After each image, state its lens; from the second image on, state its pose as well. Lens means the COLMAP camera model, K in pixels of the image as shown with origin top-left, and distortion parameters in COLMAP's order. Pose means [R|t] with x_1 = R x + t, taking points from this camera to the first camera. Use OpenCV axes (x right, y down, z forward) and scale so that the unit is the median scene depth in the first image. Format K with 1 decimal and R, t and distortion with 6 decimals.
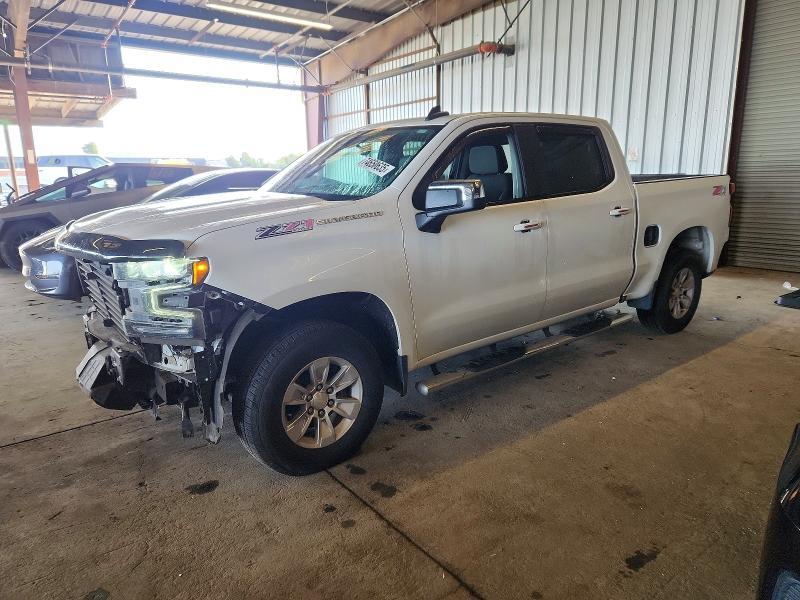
lens RADIAL K [[526.2, 0, 405.3], [0, 526.2, 297.2], [0, 0, 1]] dist [0.019255, -0.001695]
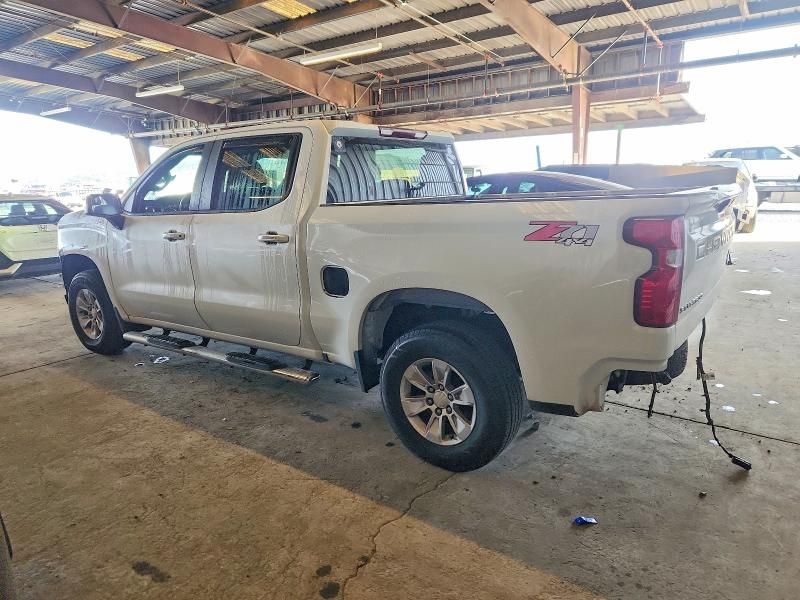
lens RADIAL K [[526.2, 0, 405.3], [0, 526.2, 297.2], [0, 0, 1]] dist [0.019255, -0.001695]
pose [[0.303062, 0.218093, -0.927679, 1.193974], [-0.201369, 0.966135, 0.161349, -0.236778], [0.931453, 0.137907, 0.336716, 0.897274]]
